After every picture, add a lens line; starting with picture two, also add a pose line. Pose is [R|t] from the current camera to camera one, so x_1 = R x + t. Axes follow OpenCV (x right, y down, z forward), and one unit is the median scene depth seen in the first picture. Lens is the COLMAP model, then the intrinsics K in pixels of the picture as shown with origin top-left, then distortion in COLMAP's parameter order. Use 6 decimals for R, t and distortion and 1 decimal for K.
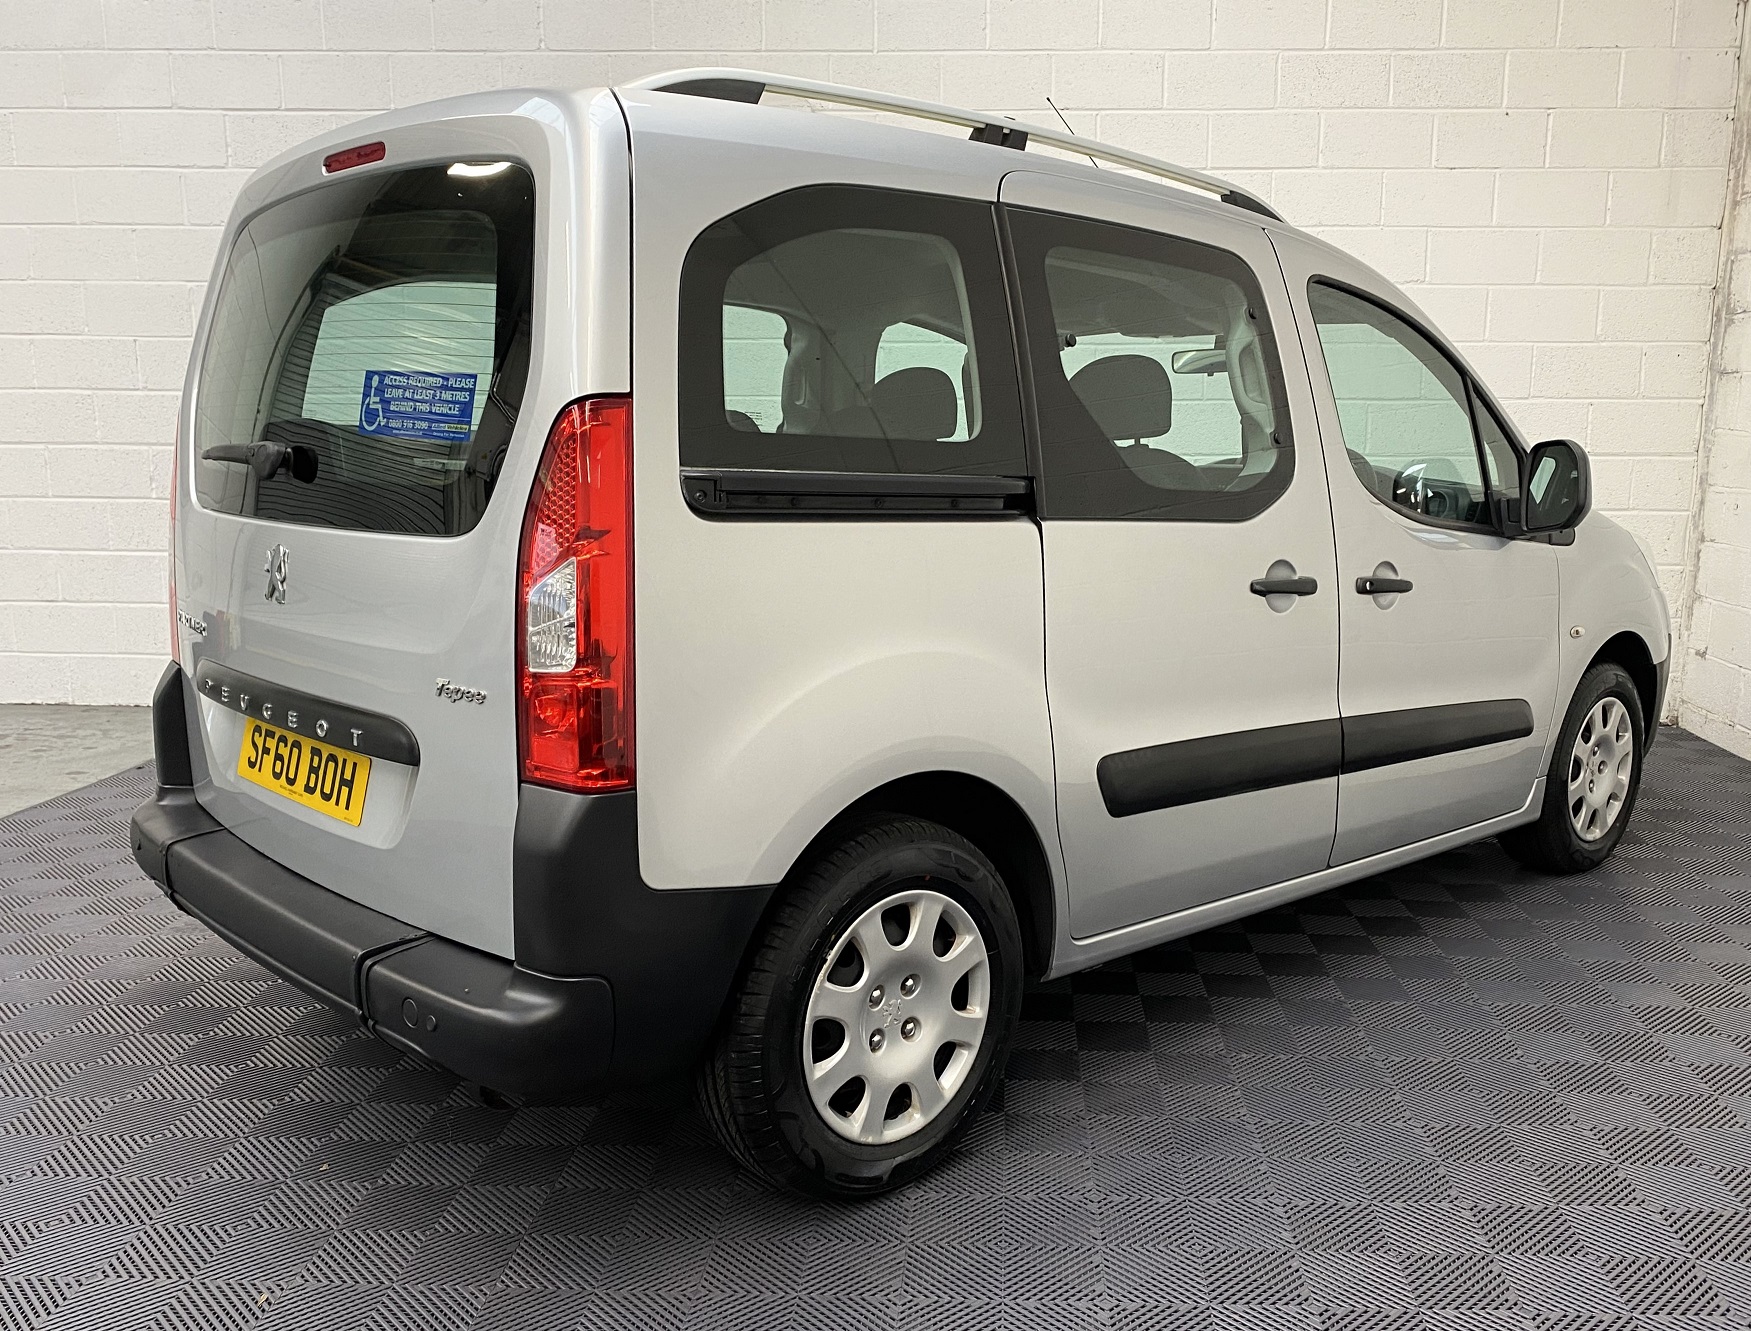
lens RADIAL K [[1502.1, 0, 875.5], [0, 1502.1, 665.5], [0, 0, 1]] dist [0.013332, 0.004884]
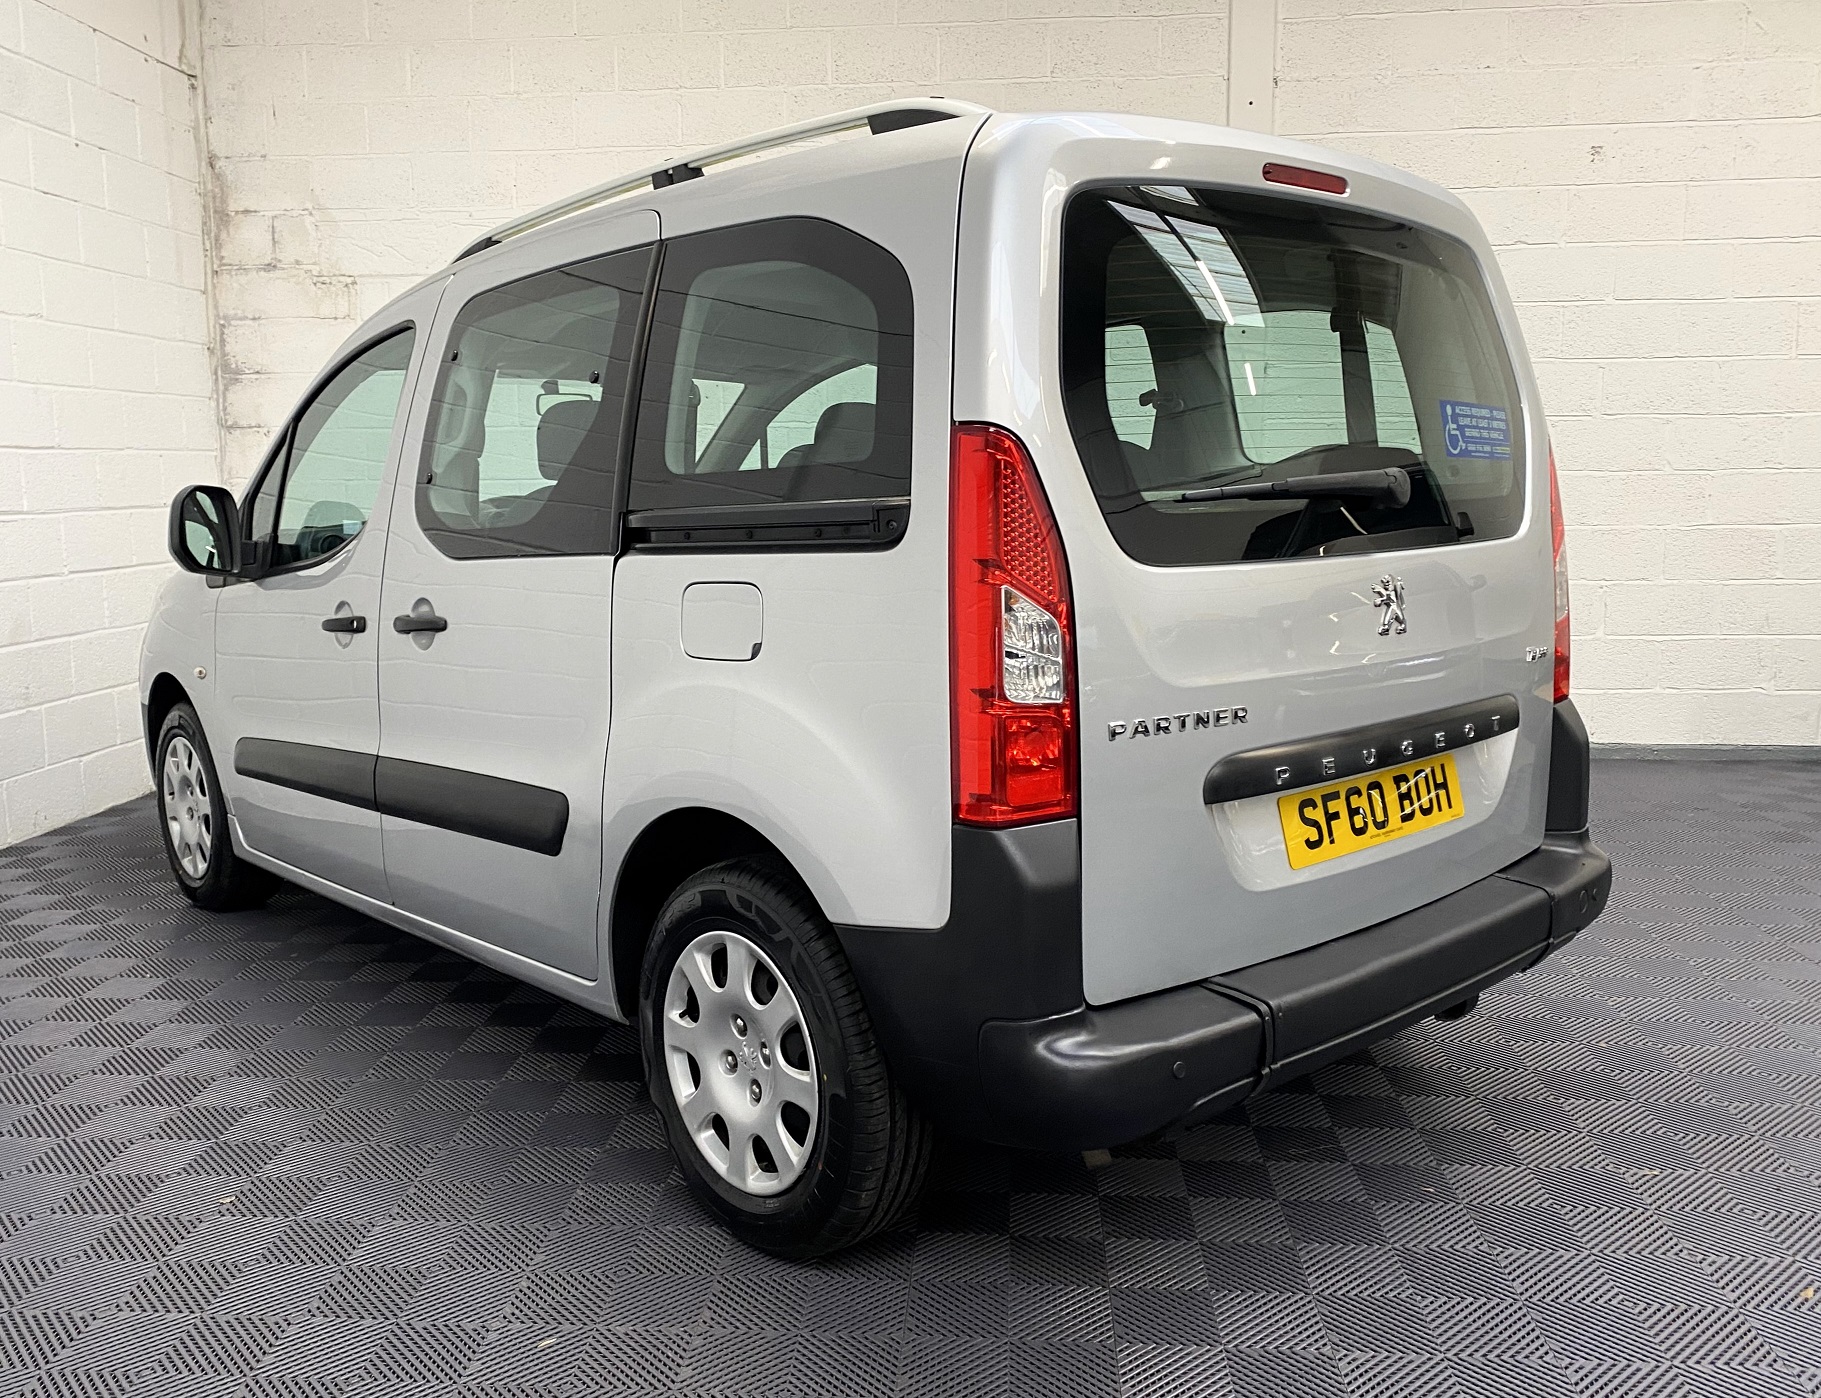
lens RADIAL K [[1514.8, 0, 901.2], [0, 1514.8, 683.0], [0, 0, 1]] dist [0.015635, -0.004731]
pose [[0.022119, -0.124615, 0.991959, -1.377322], [0.179541, 0.976566, 0.118678, -0.183073], [-0.983502, 0.175472, 0.043974, 1.286175]]
